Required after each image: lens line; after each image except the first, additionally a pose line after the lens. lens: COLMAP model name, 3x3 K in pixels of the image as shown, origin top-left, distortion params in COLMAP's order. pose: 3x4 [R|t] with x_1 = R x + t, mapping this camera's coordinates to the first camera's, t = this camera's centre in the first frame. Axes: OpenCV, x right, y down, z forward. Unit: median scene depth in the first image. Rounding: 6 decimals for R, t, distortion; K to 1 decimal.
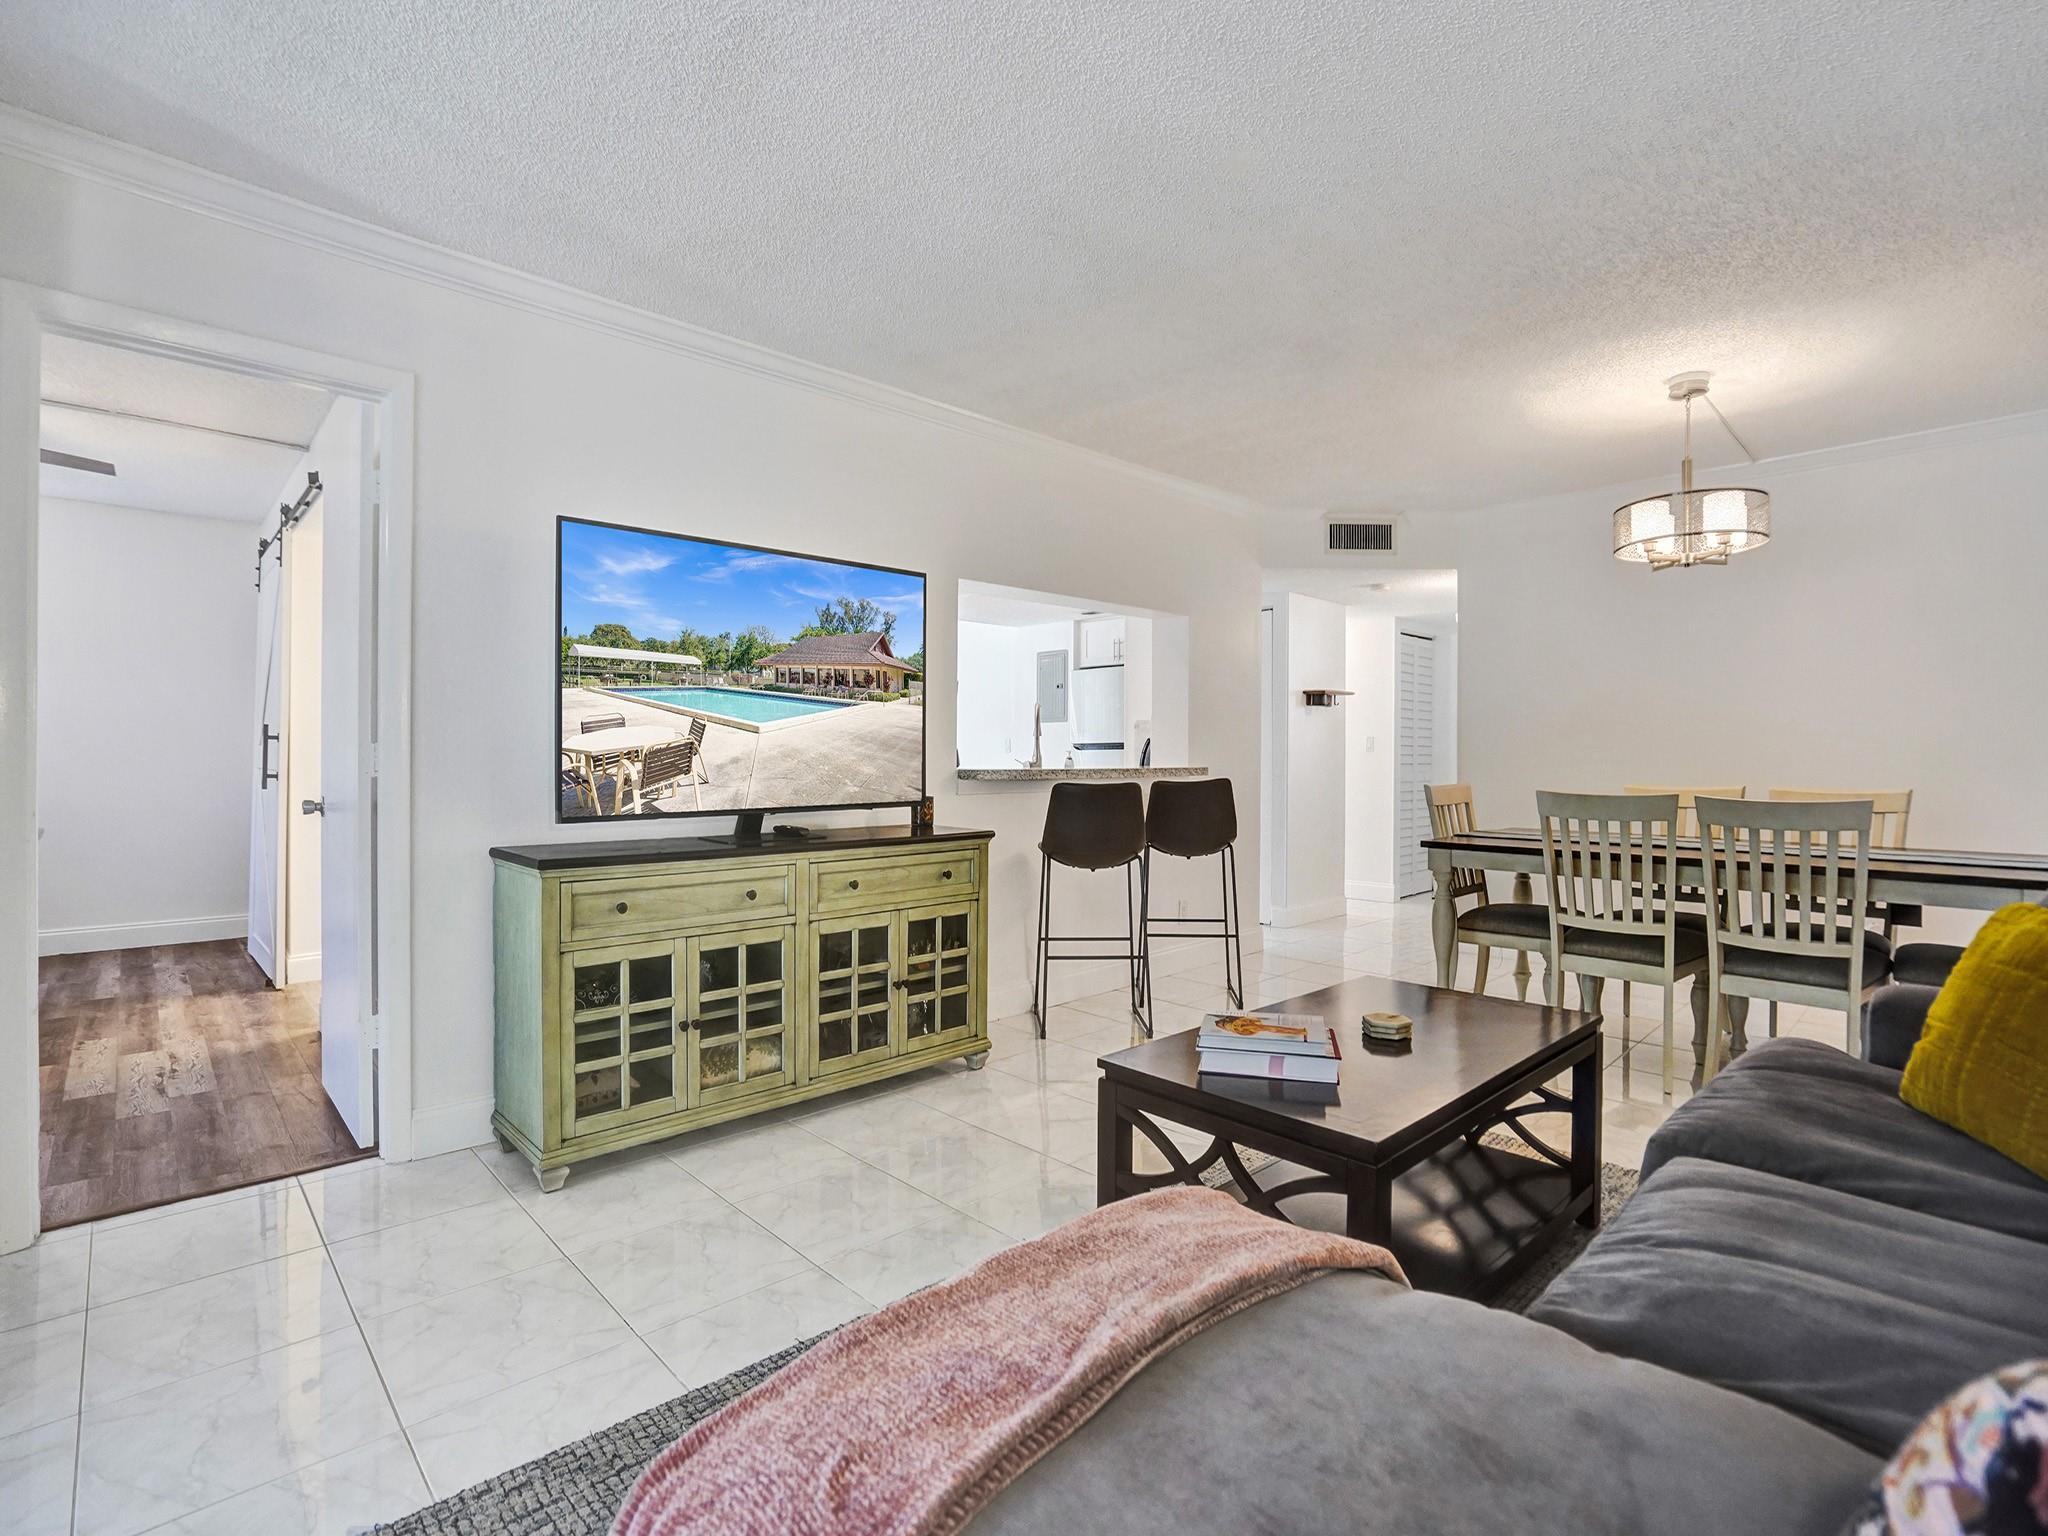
lens RADIAL K [[960.7, 0, 1019.4], [0, 960.7, 758.7], [0, 0, 1]] dist [-0.052605, 0.021776]
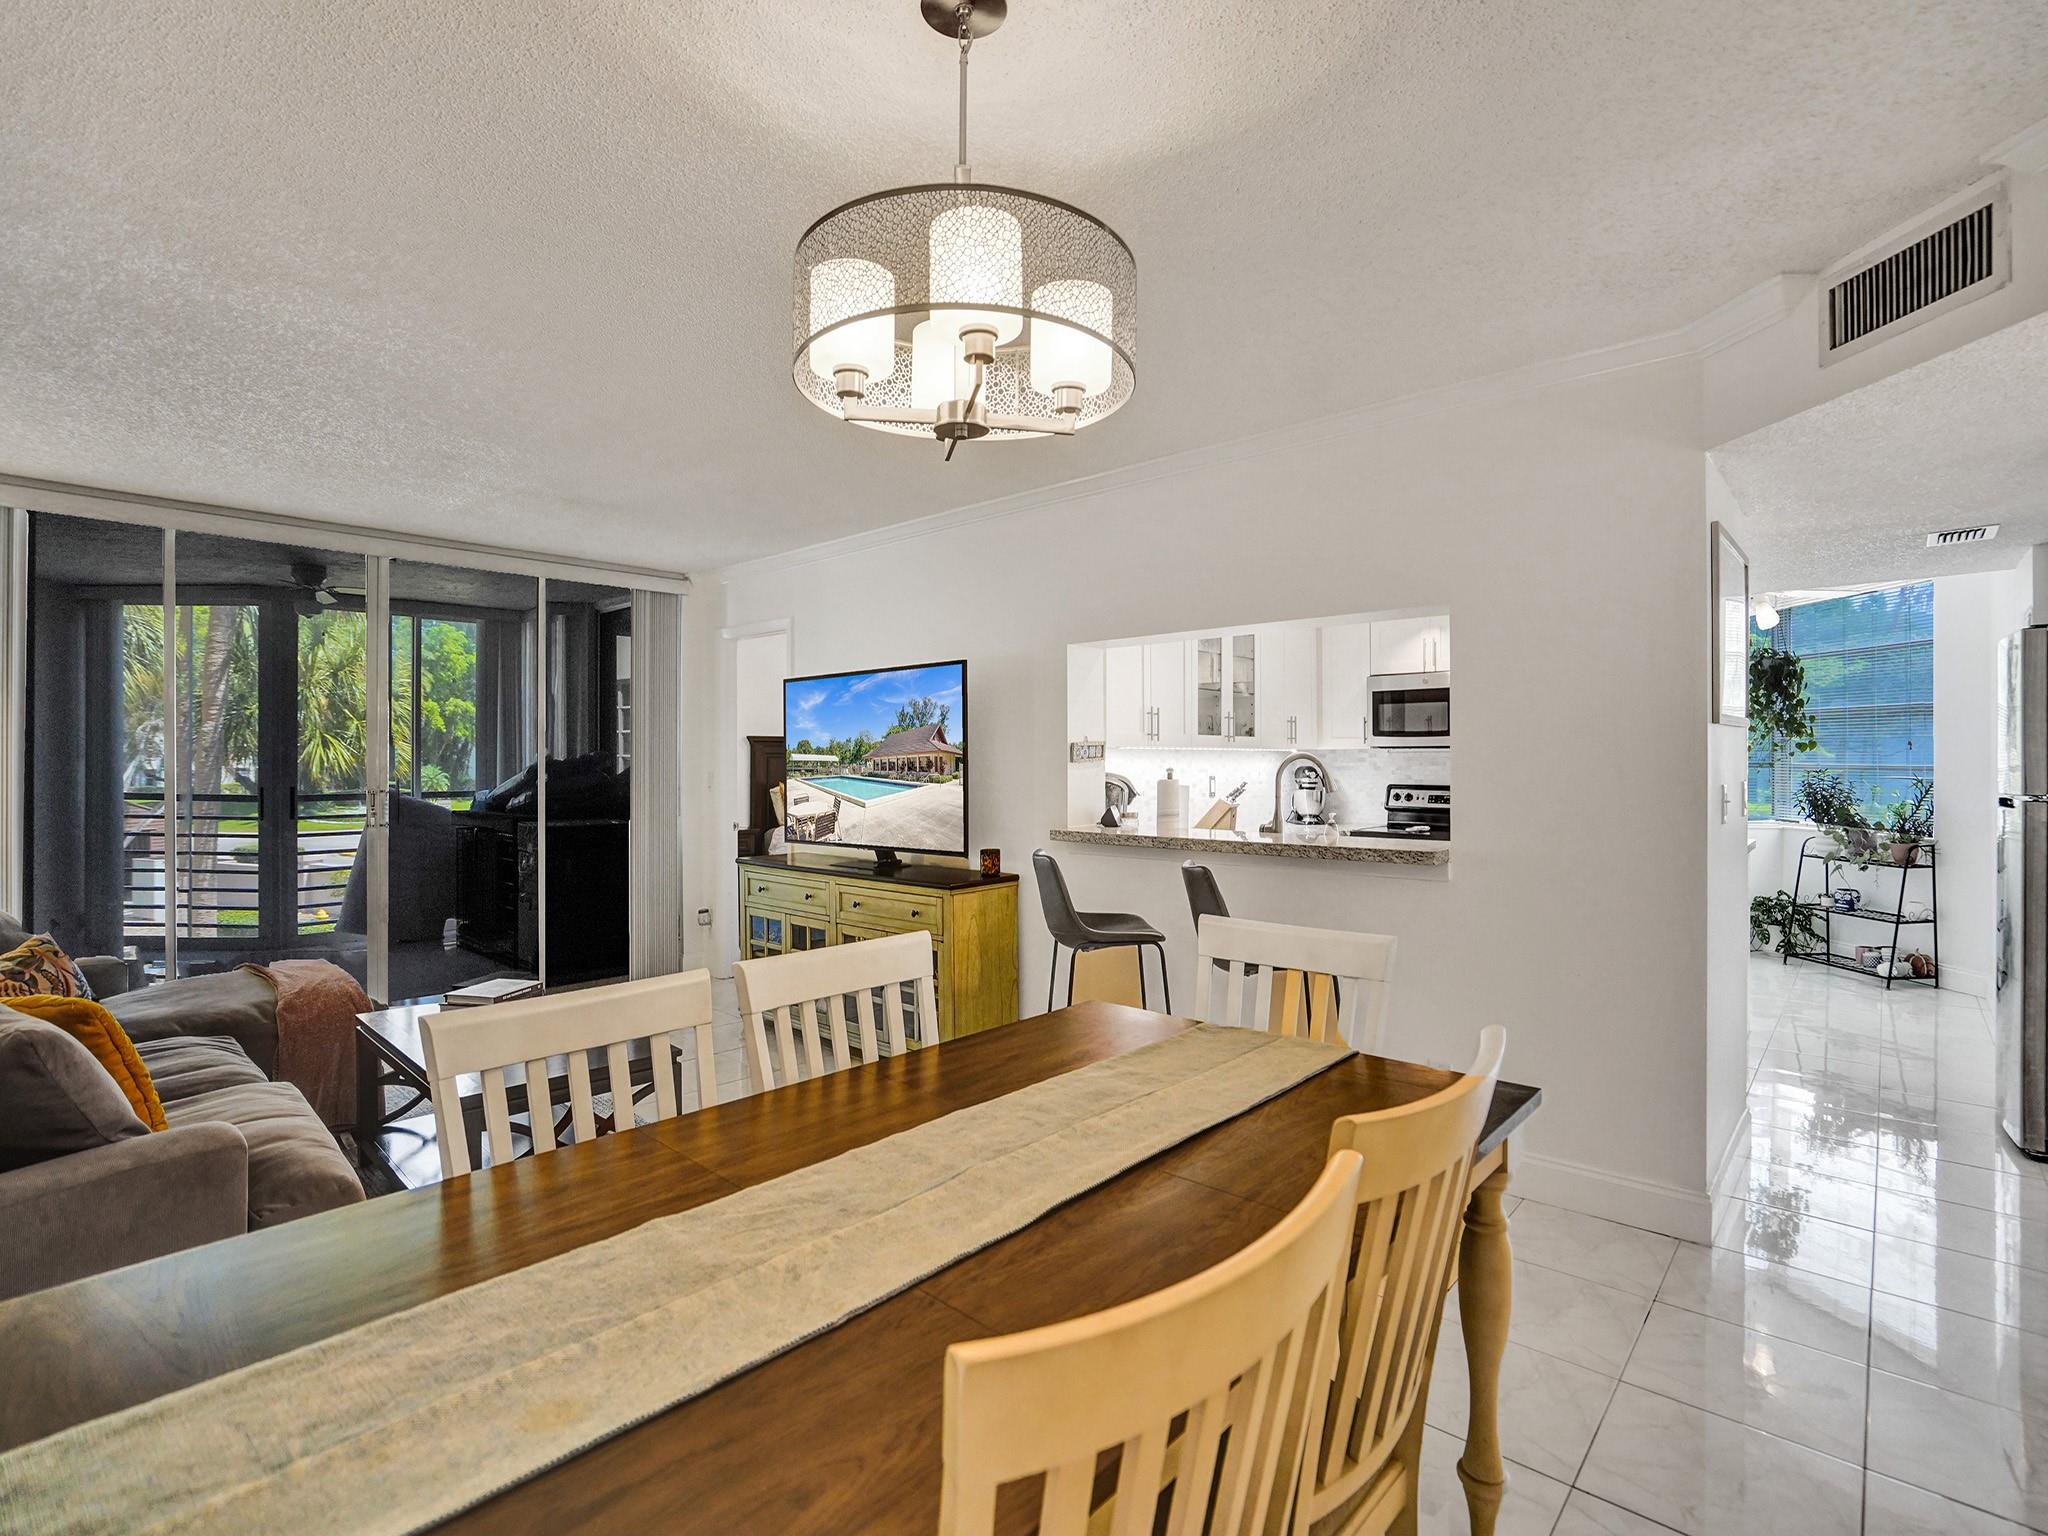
lens RADIAL K [[972.6, 0, 1026.0], [0, 972.6, 754.9], [0, 0, 1]] dist [-0.050147, 0.016356]
pose [[0.070074, -0.004096, -0.997533, 1.152680], [-0.002002, 0.999989, -0.004247, -0.076001], [0.997540, 0.002294, 0.070065, 1.039450]]
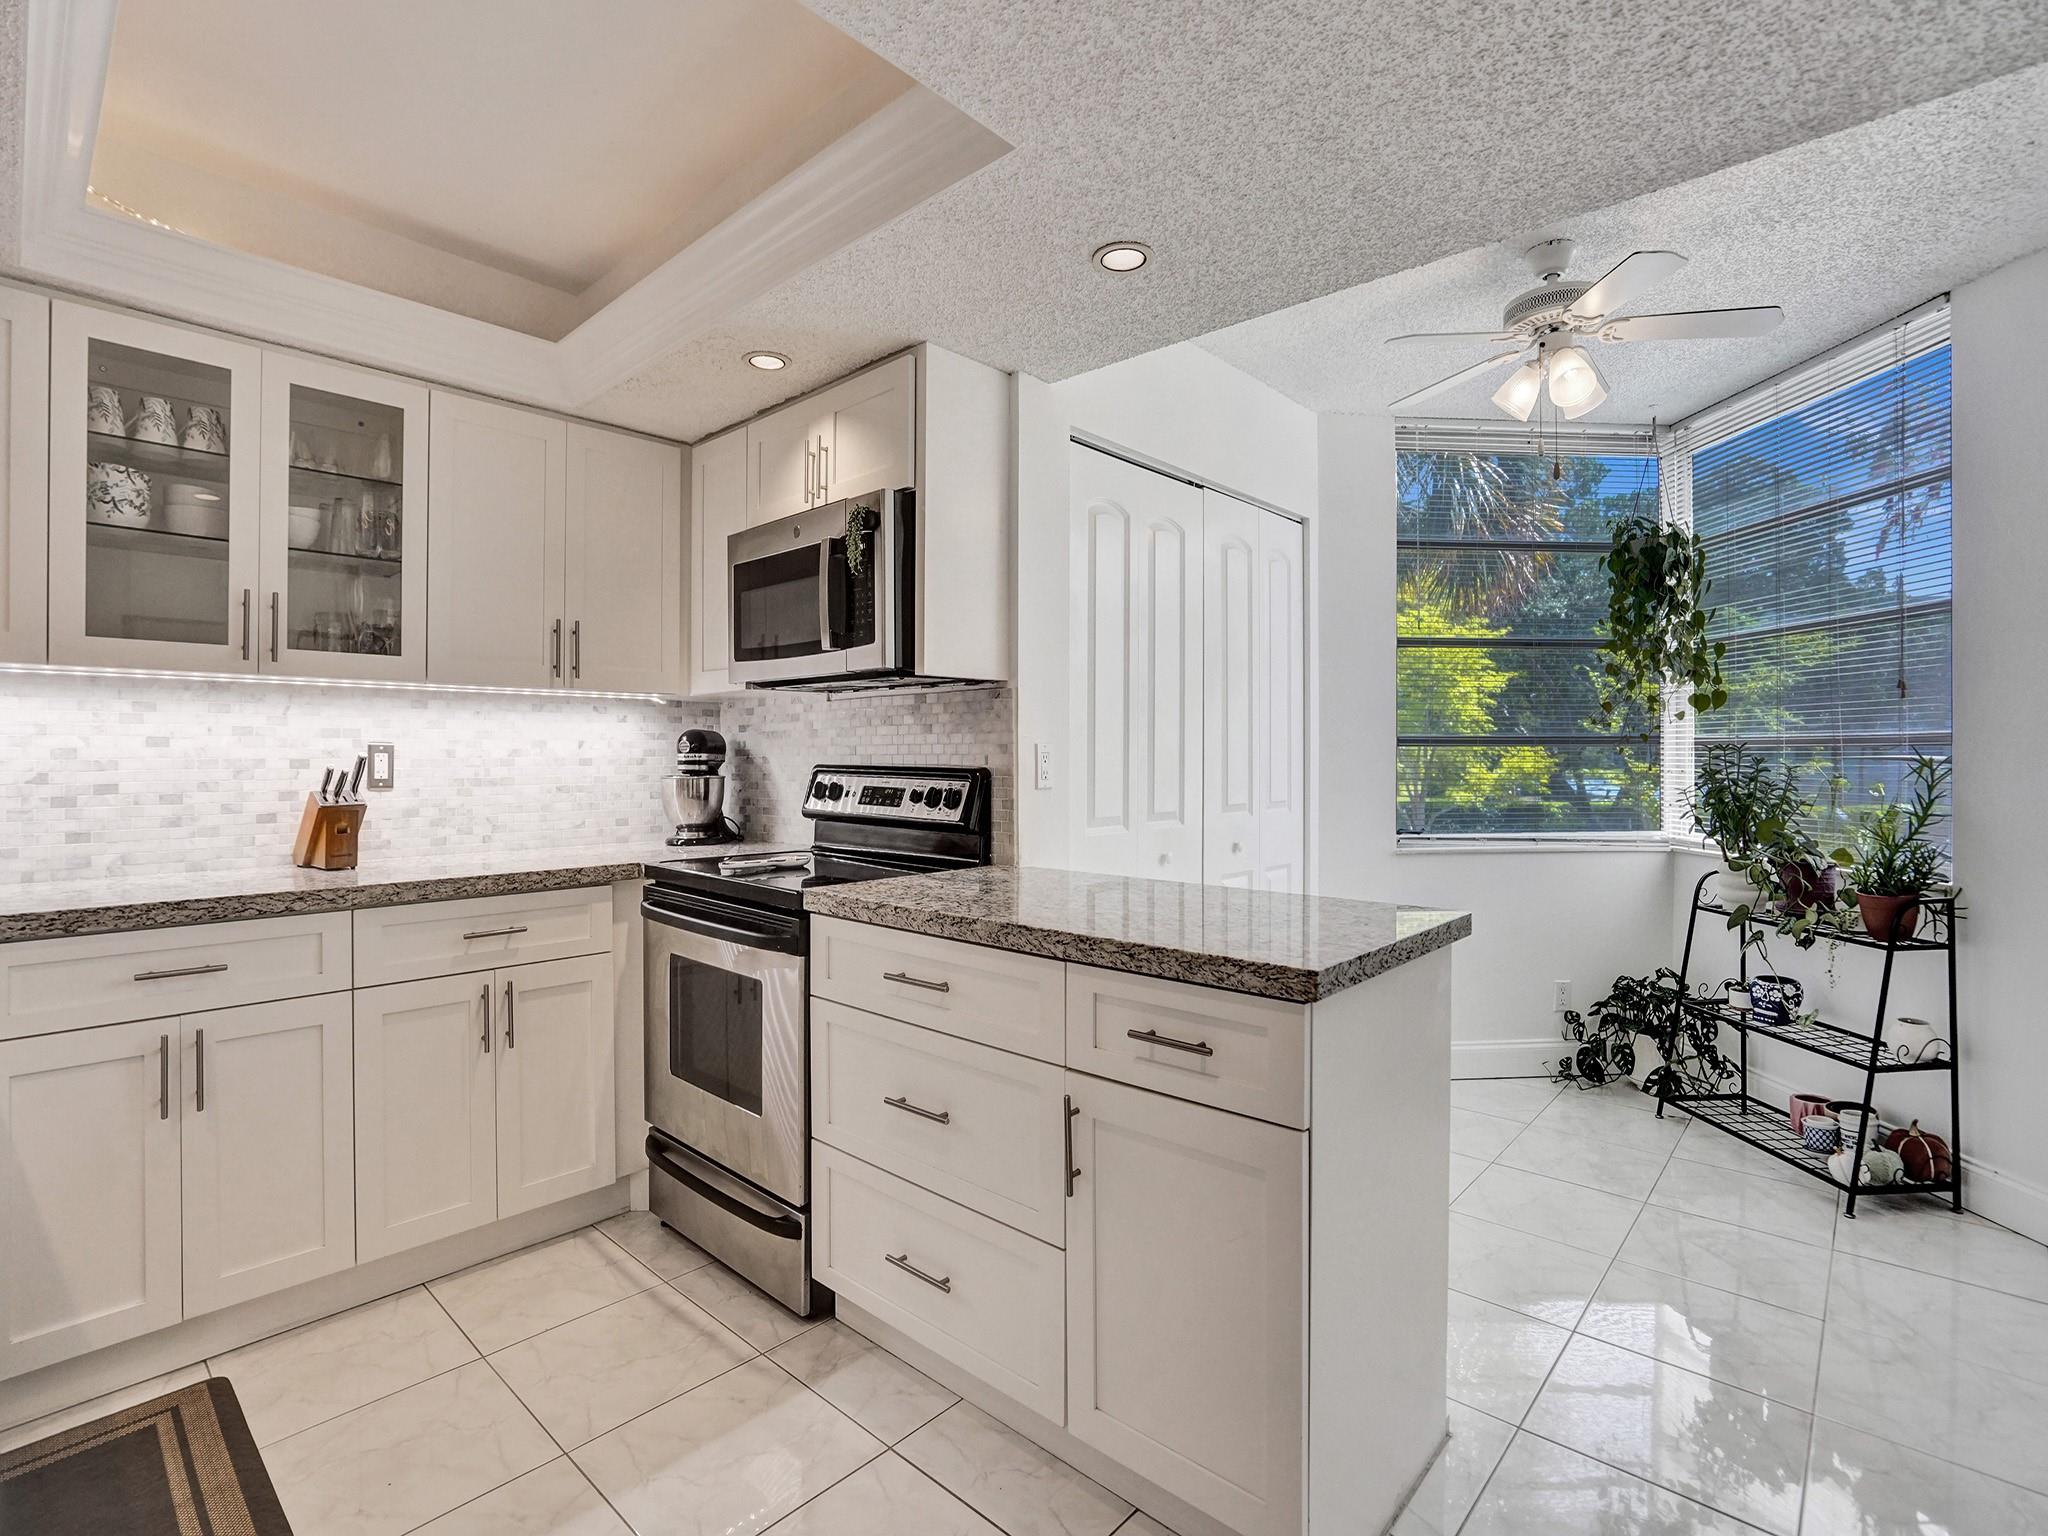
lens RADIAL K [[973.8, 0, 1013.0], [0, 973.8, 759.3], [0, 0, 1]] dist [-0.051385, 0.017234]
pose [[0.060679, 0.001584, -0.998156, 0.317334], [-0.004268, 0.999990, 0.001327, -0.038455], [0.998148, 0.004180, 0.060685, 1.951534]]
